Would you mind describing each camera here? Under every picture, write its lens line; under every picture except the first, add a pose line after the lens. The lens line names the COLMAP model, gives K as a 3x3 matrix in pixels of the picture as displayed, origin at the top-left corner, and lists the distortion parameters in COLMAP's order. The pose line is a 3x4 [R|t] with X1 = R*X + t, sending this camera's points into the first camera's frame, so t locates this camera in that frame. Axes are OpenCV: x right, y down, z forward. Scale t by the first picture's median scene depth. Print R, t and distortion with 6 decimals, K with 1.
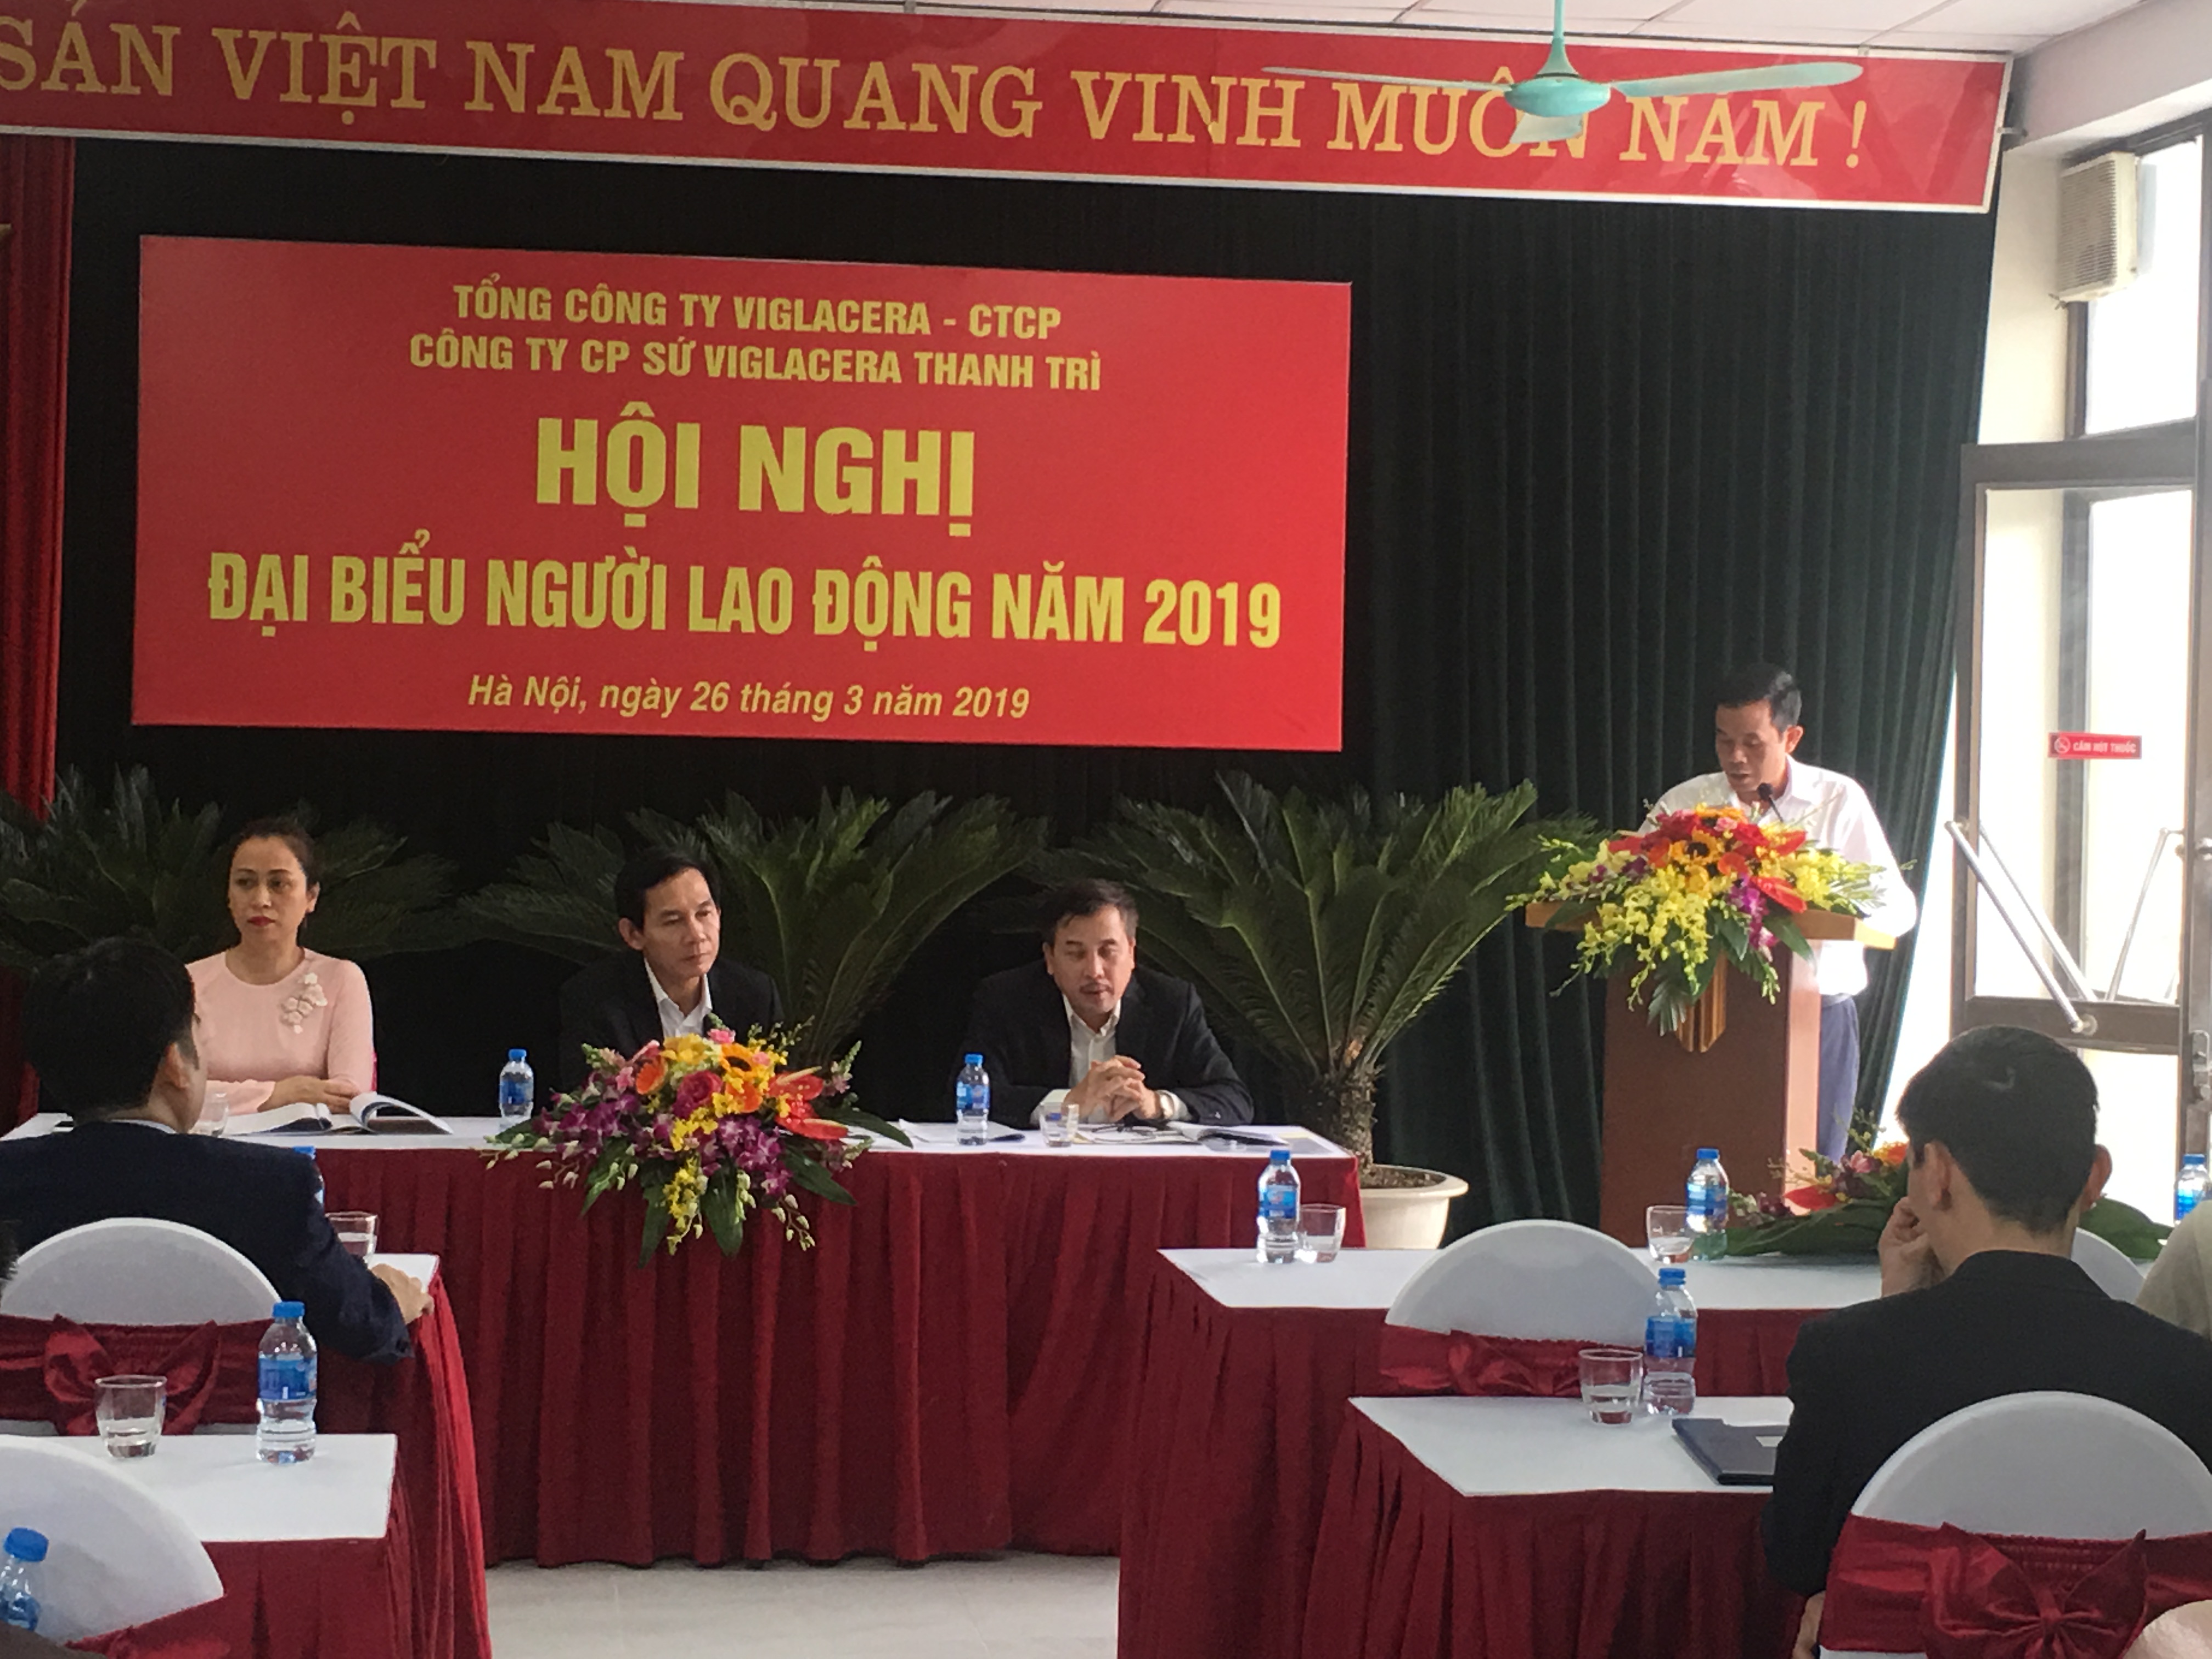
lens RADIAL K [[4072.4, 0, 1096.9], [0, 4072.4, 790.2], [0, 0, 1]] dist [0.019249, 0.222264]
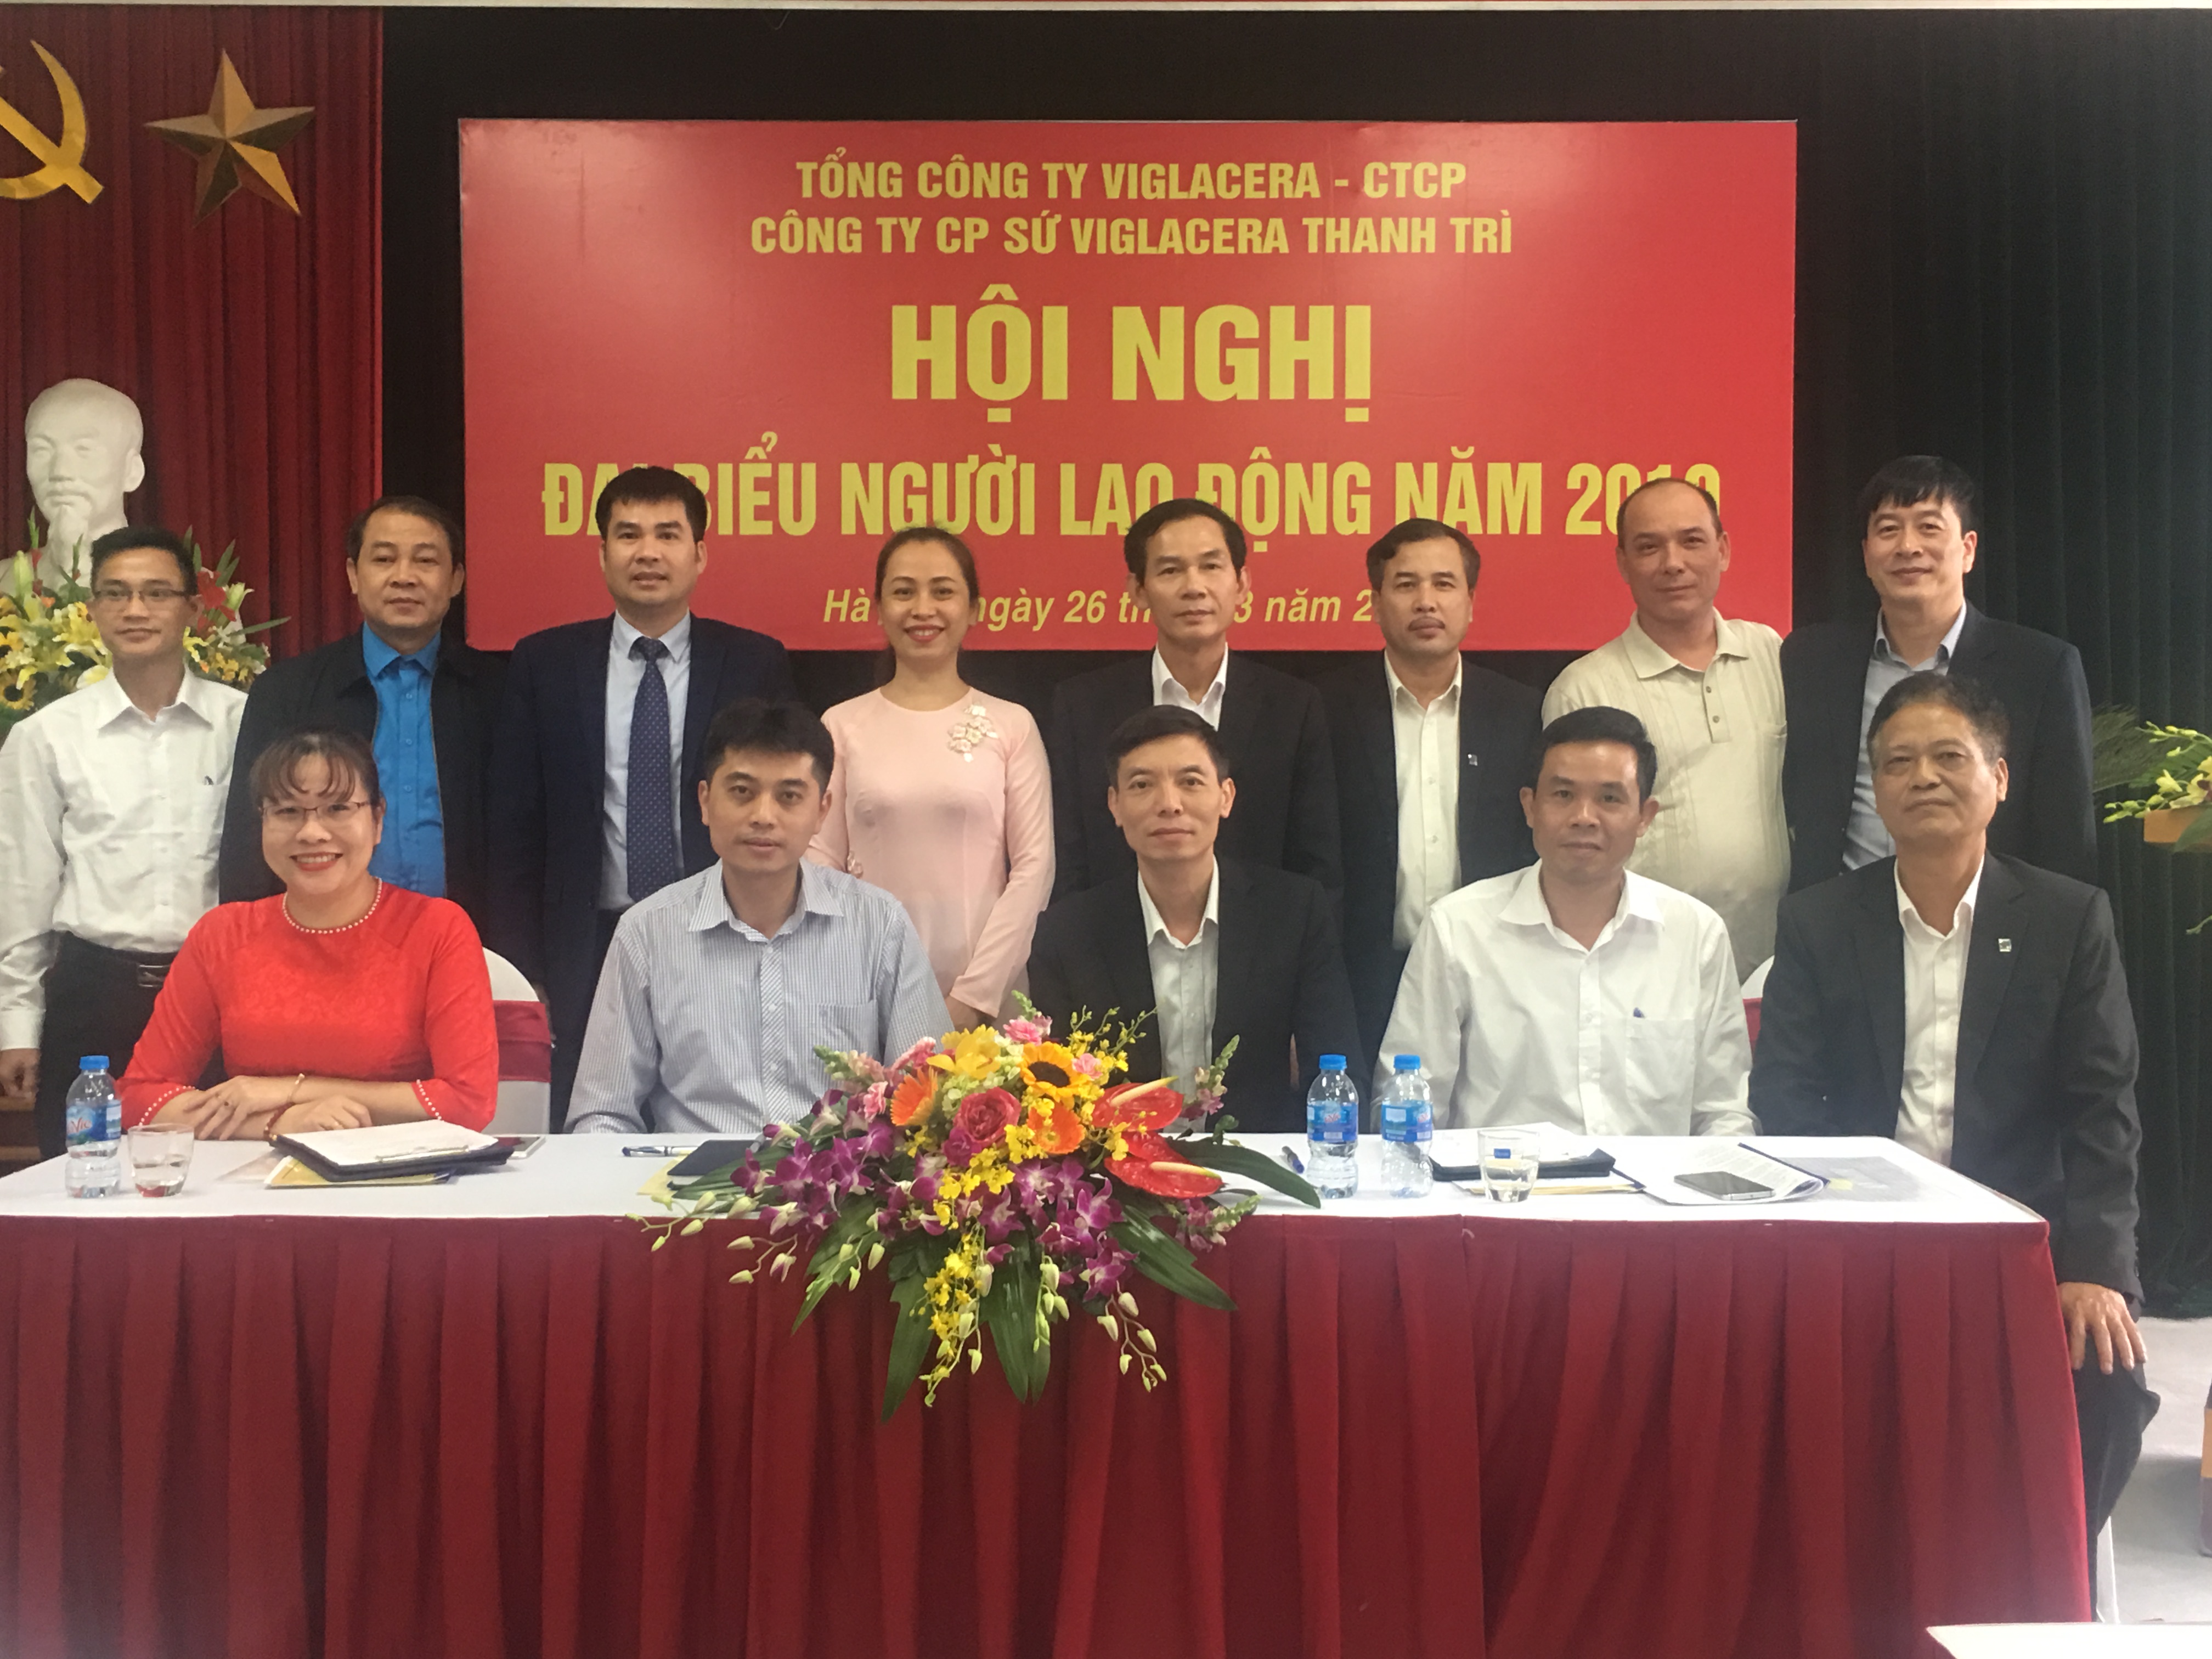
lens RADIAL K [[2509.5, 0, 1096.3], [0, 2509.5, 793.6], [0, 0, 1]] dist [0.045685, 0.013899]
pose [[0.991309, -0.019948, -0.130031, -0.020480], [0.021200, 0.999741, 0.008245, 0.014270], [0.129833, -0.010930, 0.991476, 0.445721]]
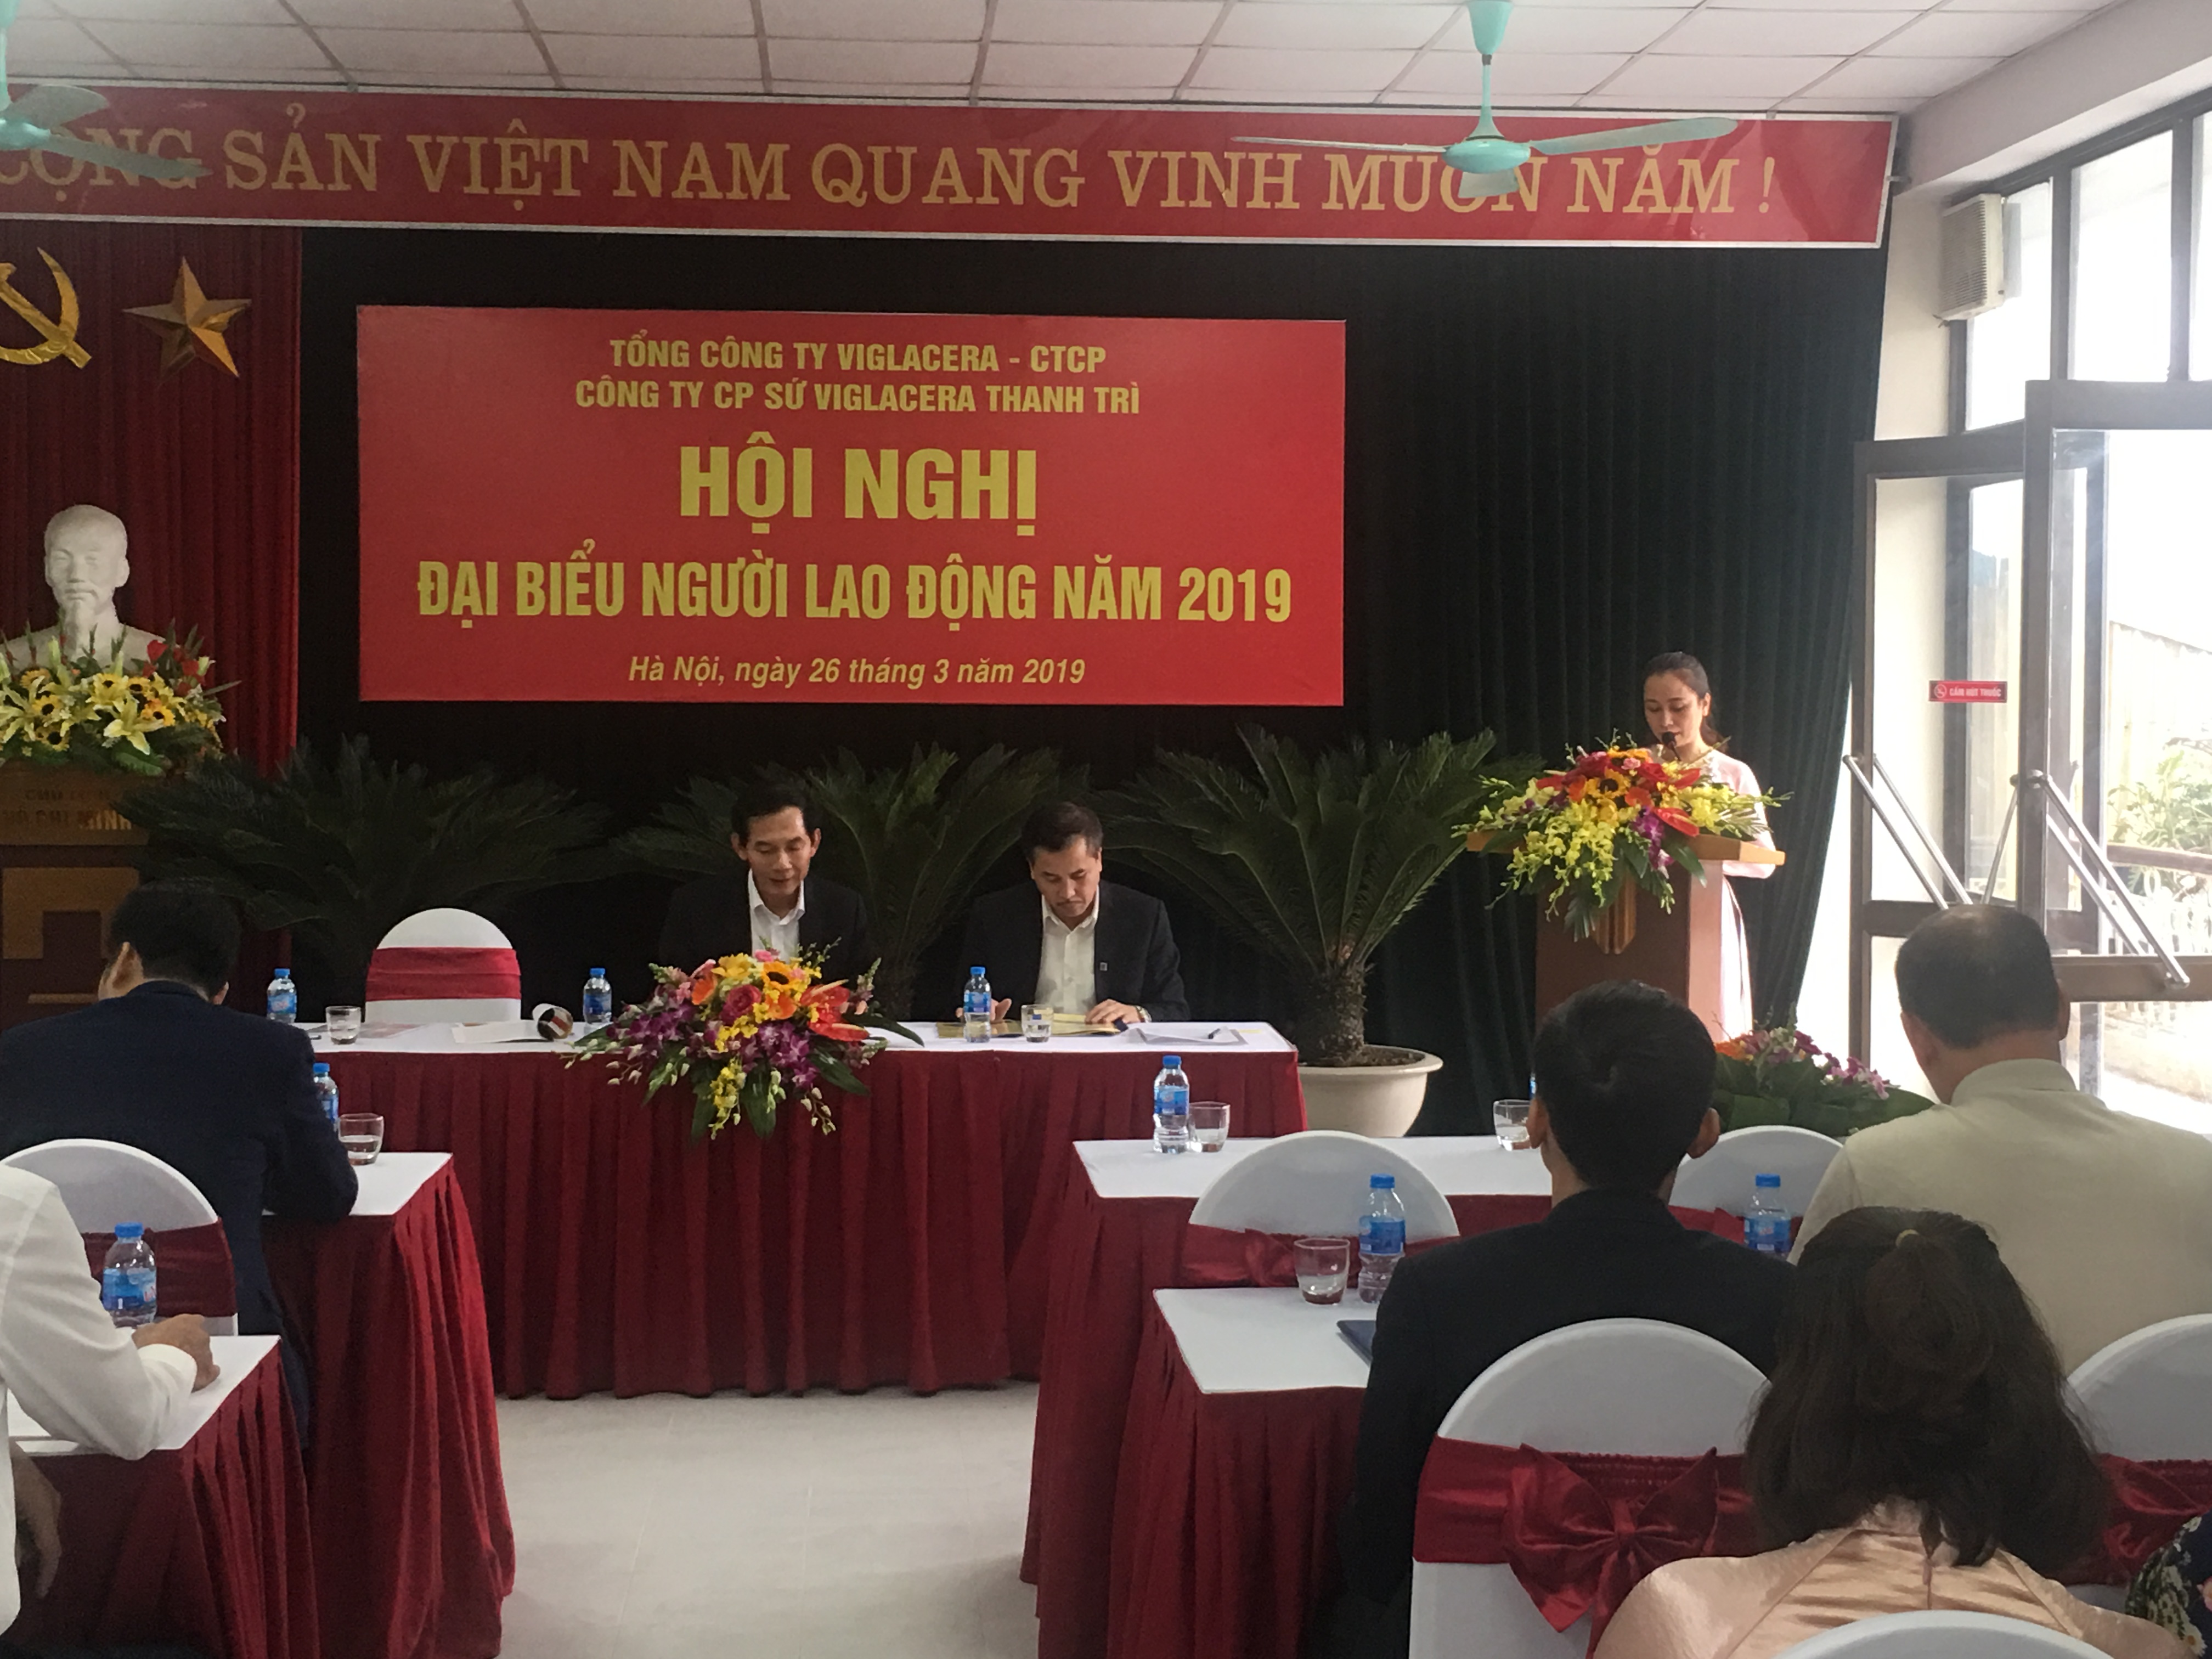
lens RADIAL K [[3113.4, 0, 1101.6], [0, 3113.4, 797.5], [0, 0, 1]] dist [0.036597, 0.077694]
pose [[0.997641, -0.014862, -0.067021, 0.051303], [0.016262, 0.999660, 0.020396, -0.002451], [0.066695, -0.021438, 0.997543, 0.066795]]
